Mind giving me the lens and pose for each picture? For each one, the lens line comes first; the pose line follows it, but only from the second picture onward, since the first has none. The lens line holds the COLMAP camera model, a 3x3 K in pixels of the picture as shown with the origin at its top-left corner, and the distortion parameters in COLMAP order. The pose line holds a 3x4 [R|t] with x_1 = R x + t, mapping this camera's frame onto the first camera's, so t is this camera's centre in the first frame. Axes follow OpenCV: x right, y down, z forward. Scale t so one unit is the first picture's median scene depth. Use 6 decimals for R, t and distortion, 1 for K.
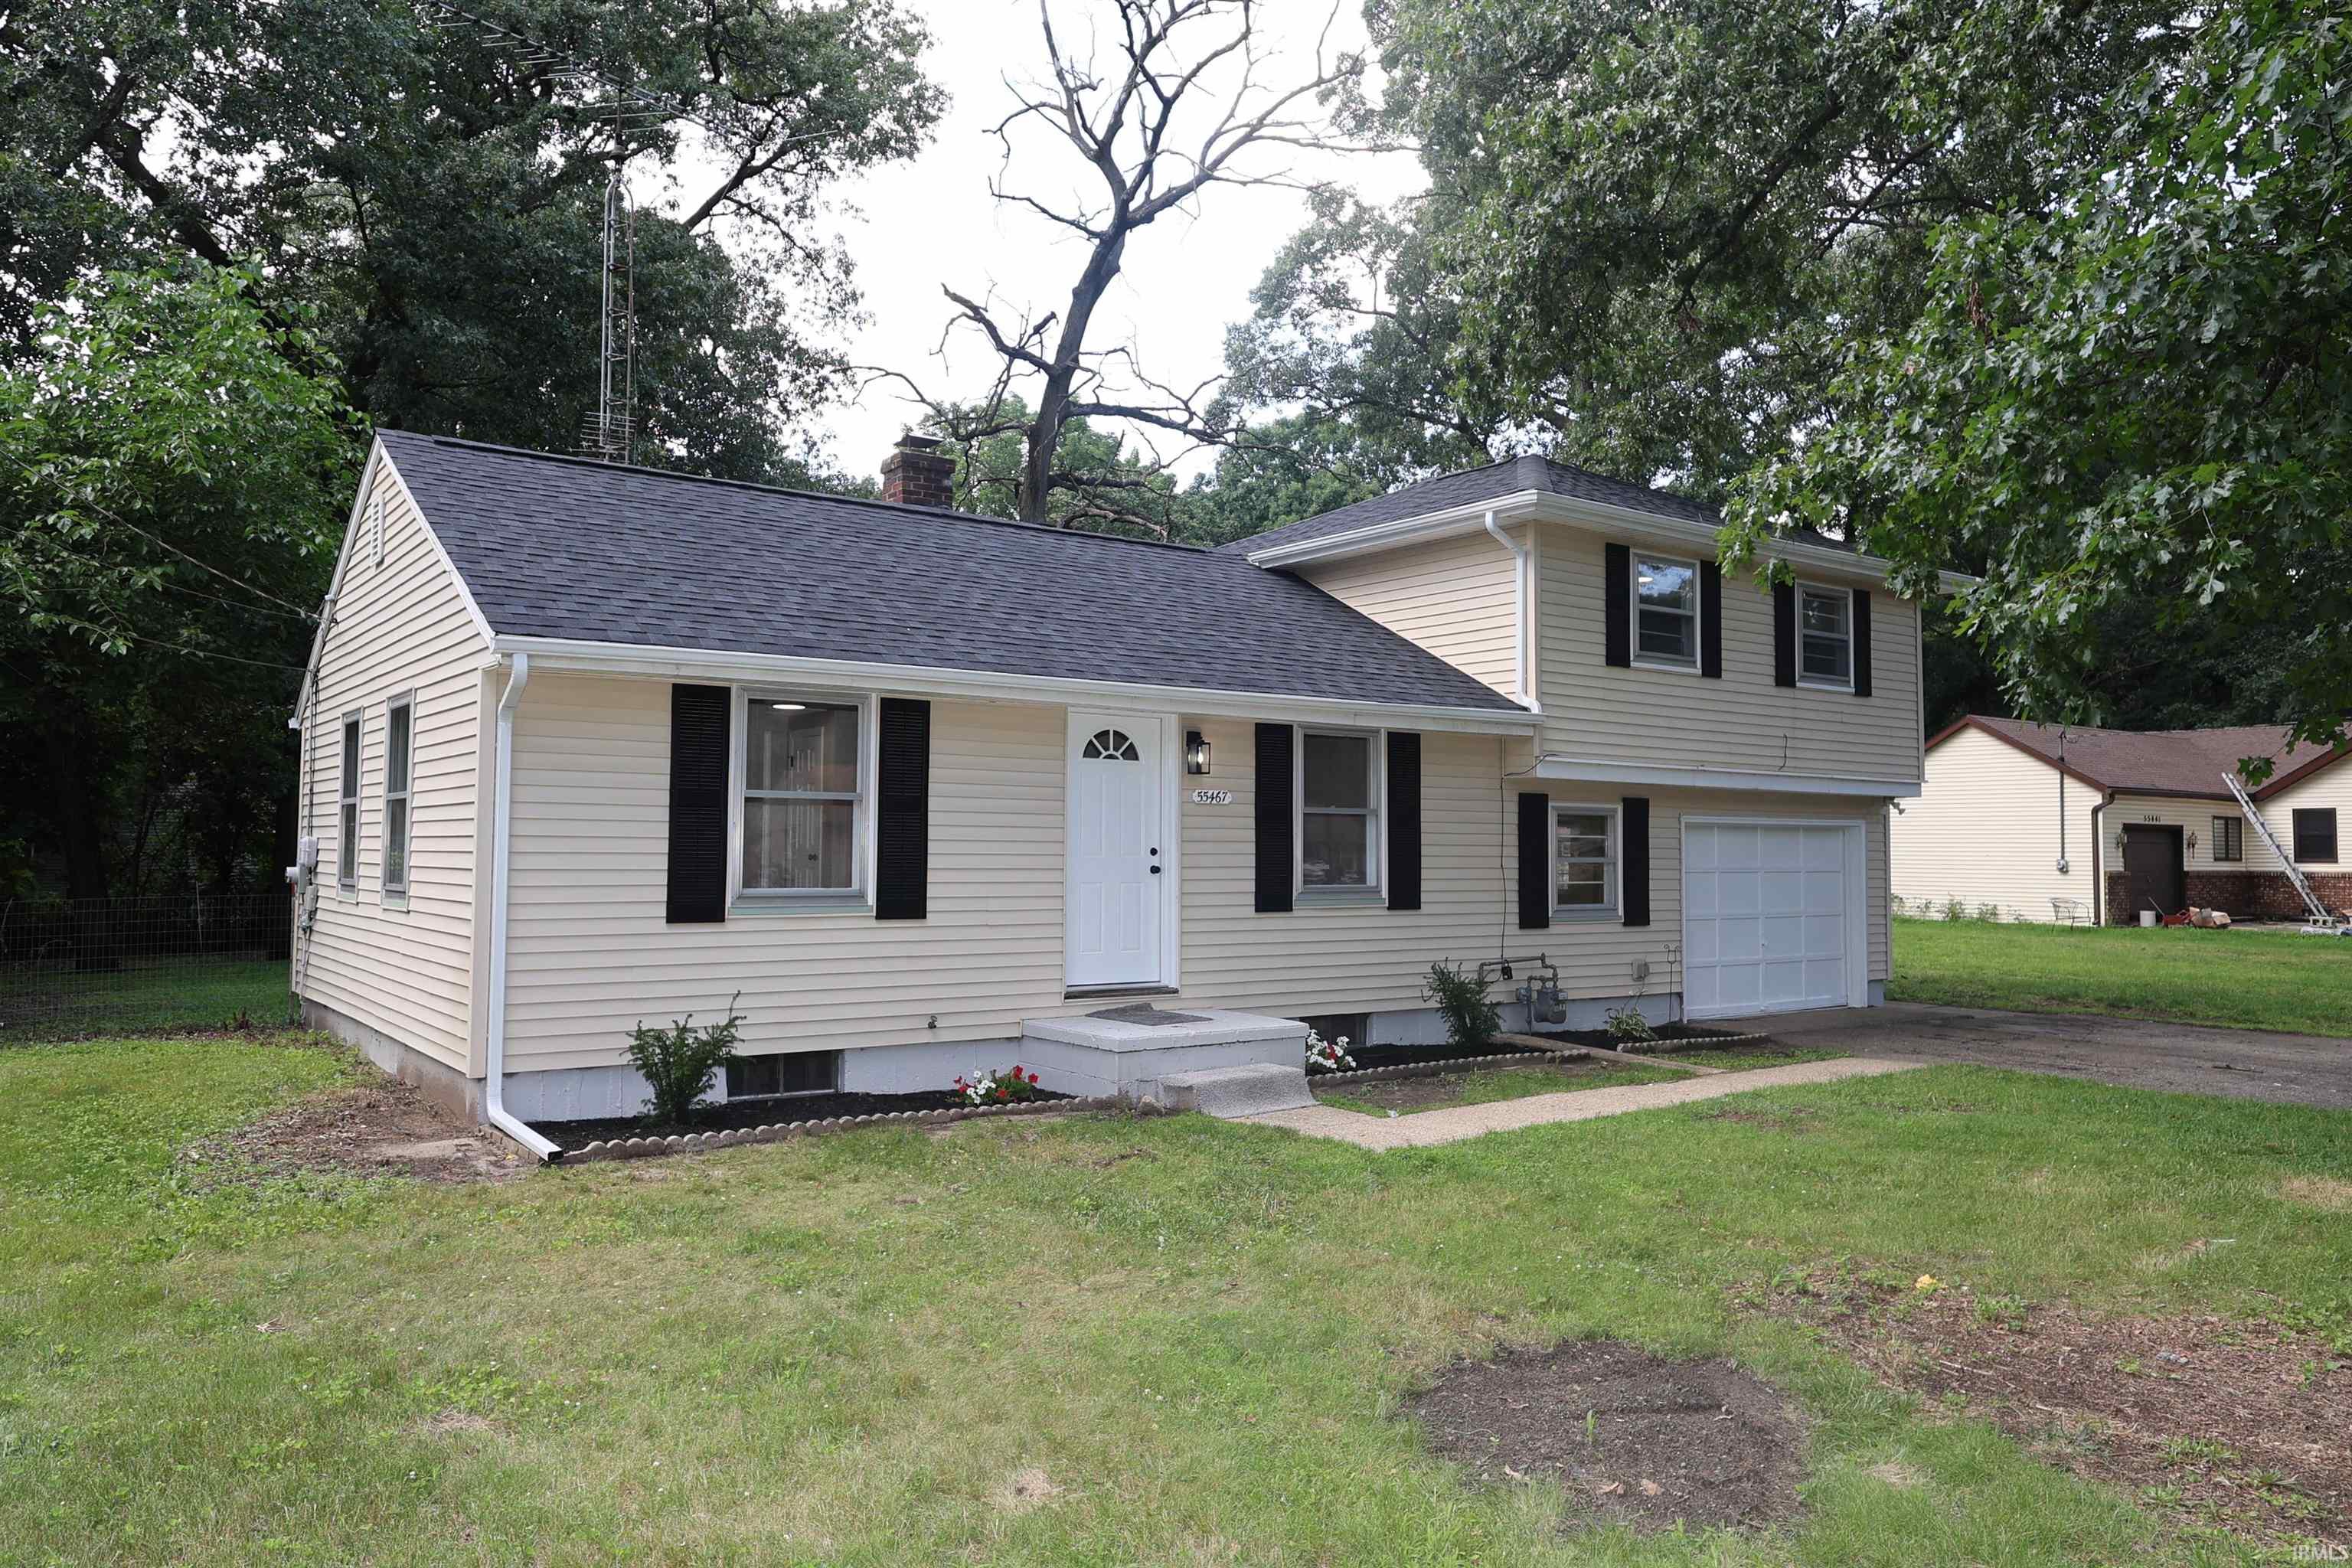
lens RADIAL K [[1665.1, 0, 1176.0], [0, 1665.1, 784.0], [0, 0, 1]] dist [0.002780, 0.000708]
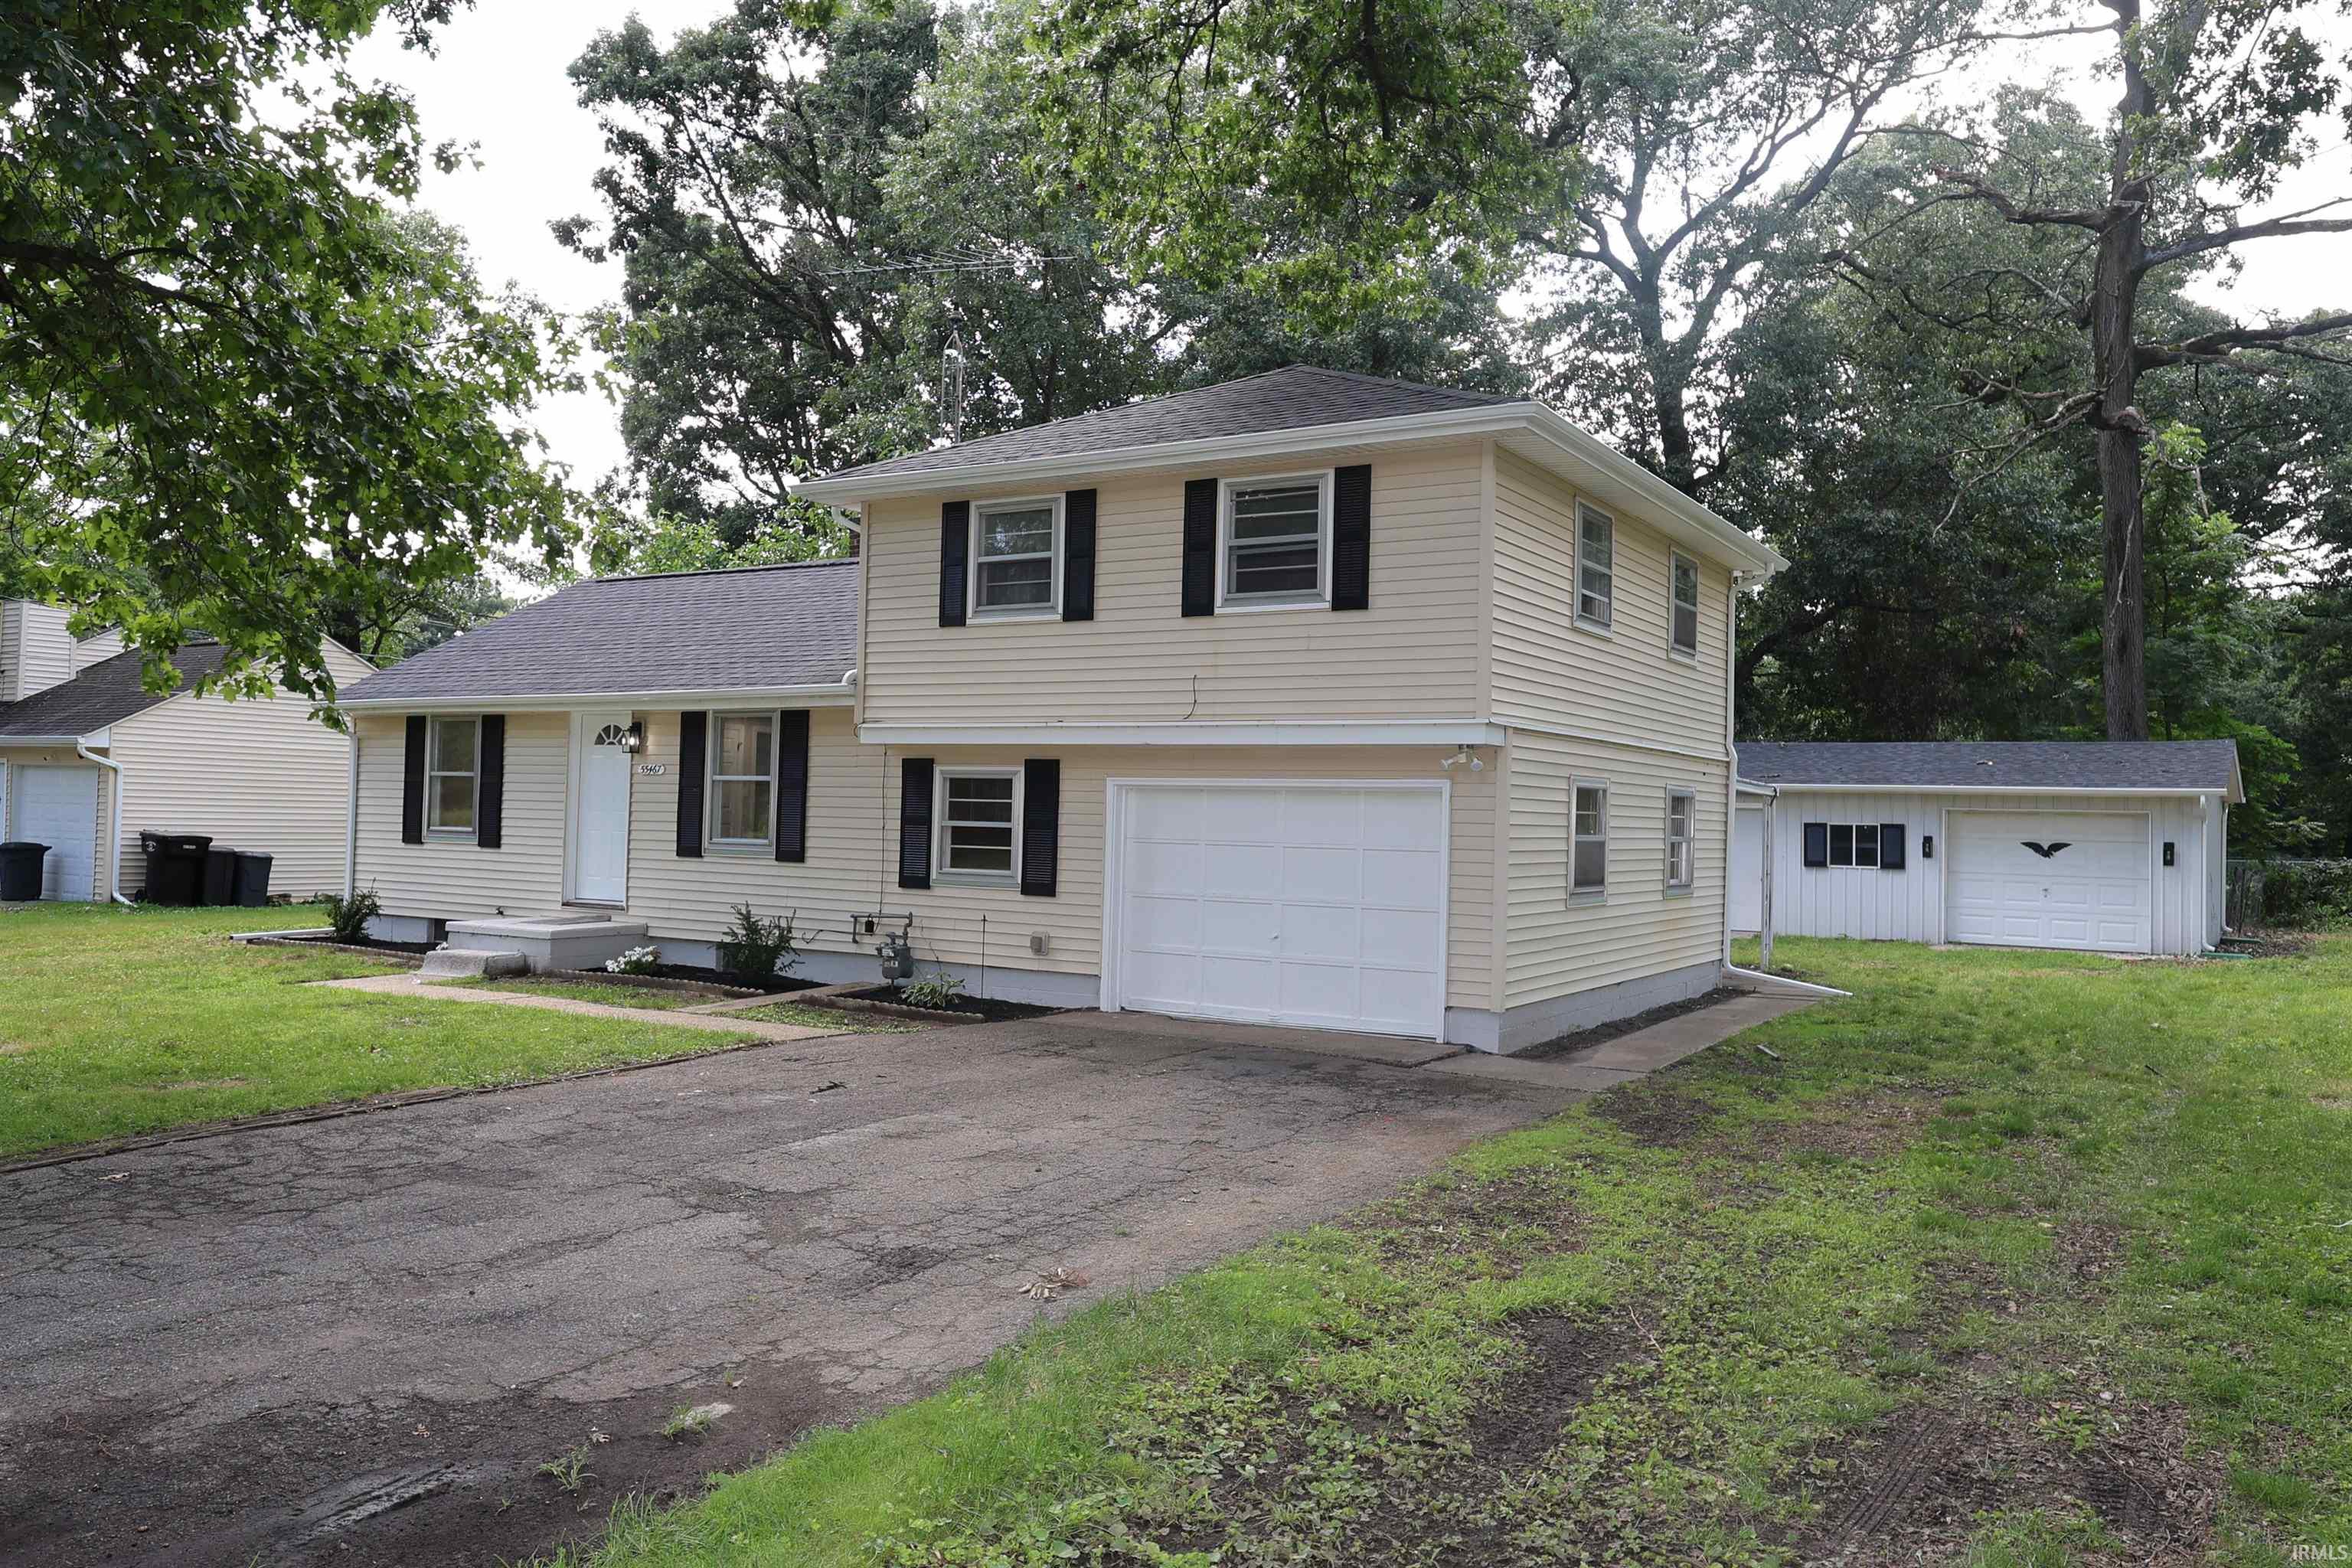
lens RADIAL K [[1665.1, 0, 1176.0], [0, 1665.1, 784.0], [0, 0, 1]] dist [0.002780, 0.000708]
pose [[0.378111, -0.017834, -0.925588, 1.179268], [0.016225, 0.999789, -0.012635, 0.035847], [0.925618, -0.010240, 0.378321, 0.723545]]
